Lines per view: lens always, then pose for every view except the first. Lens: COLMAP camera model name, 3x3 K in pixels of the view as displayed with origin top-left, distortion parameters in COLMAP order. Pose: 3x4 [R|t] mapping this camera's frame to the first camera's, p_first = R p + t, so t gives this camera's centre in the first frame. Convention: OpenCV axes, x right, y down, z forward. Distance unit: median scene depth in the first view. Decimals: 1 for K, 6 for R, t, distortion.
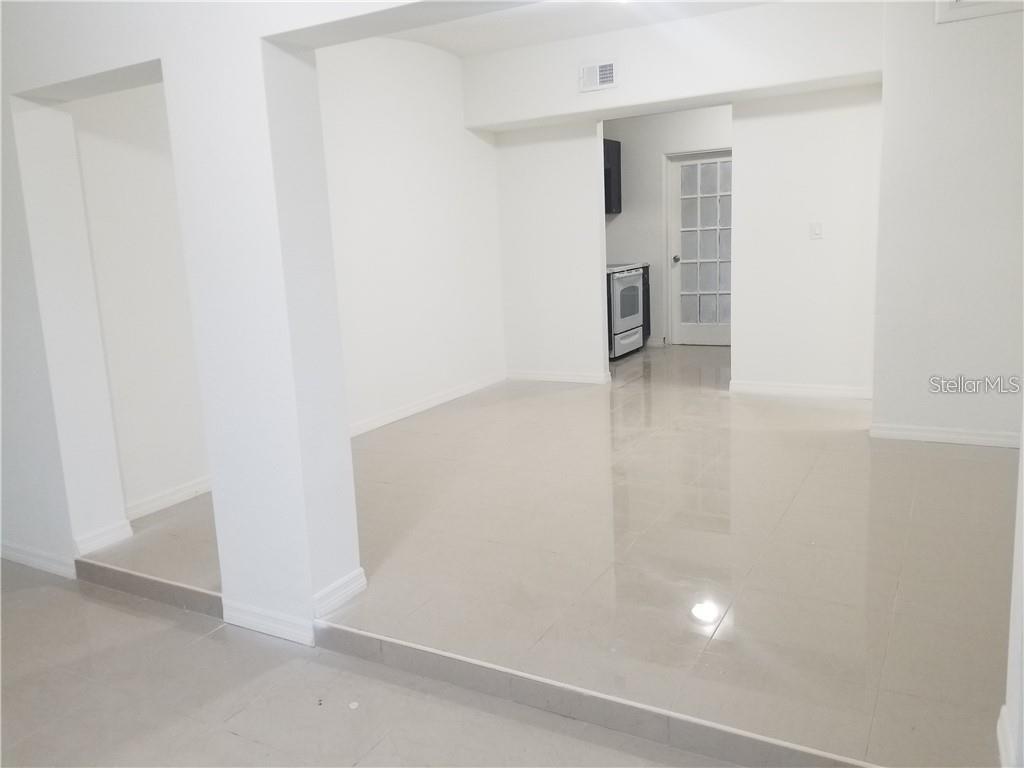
lens RADIAL K [[803.2, 0, 512.0], [0, 803.2, 384.0], [0, 0, 1]] dist [0.124390, -0.149809]
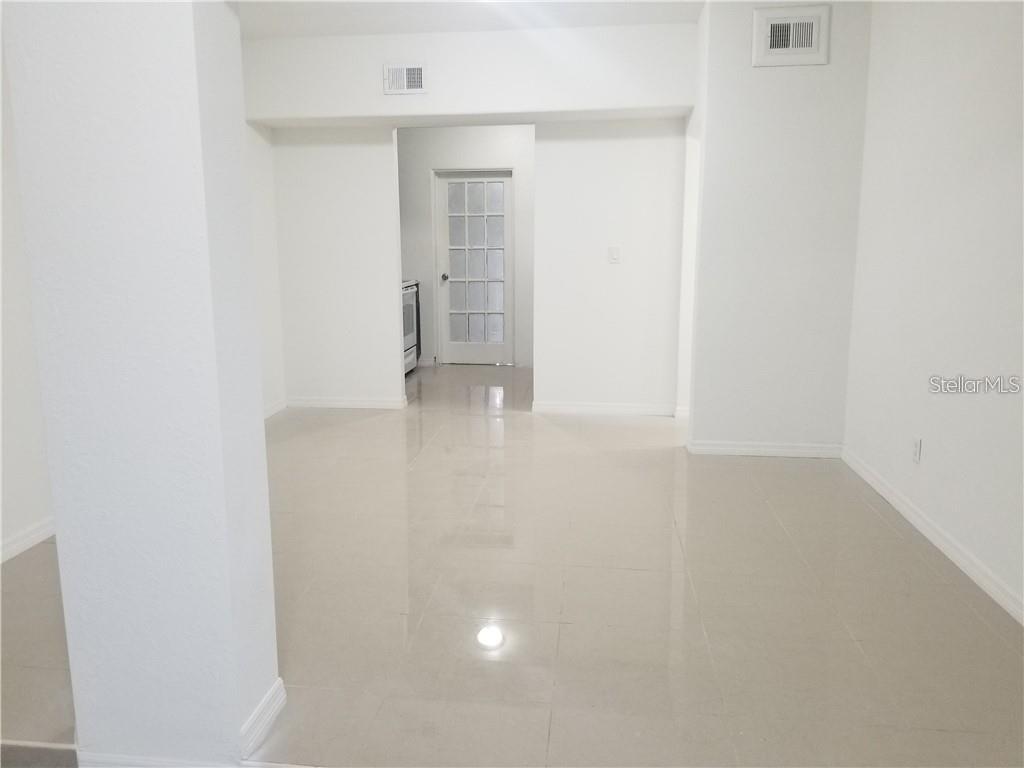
lens RADIAL K [[803.2, 0, 512.0], [0, 803.2, 384.0], [0, 0, 1]] dist [0.124390, -0.149809]
pose [[0.928603, -0.025598, 0.370191, -0.090424], [0.032339, 0.999405, -0.012015, -0.011052], [-0.369663, 0.023129, 0.928878, 0.069175]]
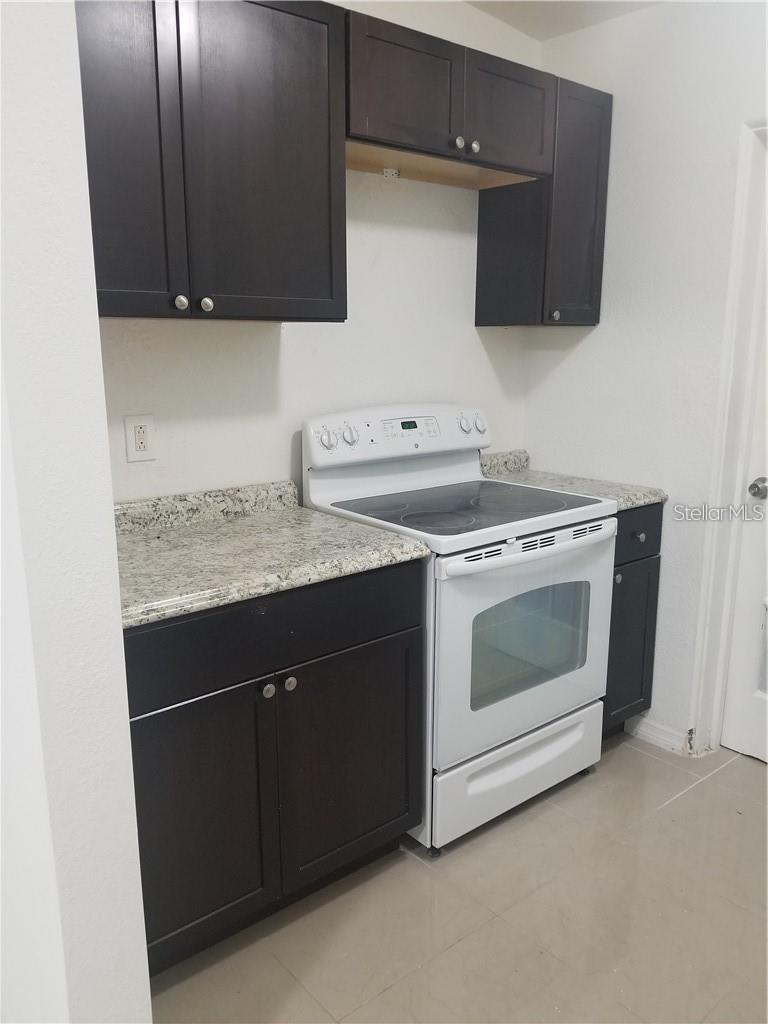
lens RADIAL K [[803.2, 0, 384.0], [0, 803.2, 512.0], [0, 0, 1]] dist [0.124390, -0.149809]
pose [[0.928674, 0.119989, -0.350951, 0.186550], [-0.107176, 0.992674, 0.055787, -0.153256], [0.355074, -0.014194, 0.934730, 0.691633]]
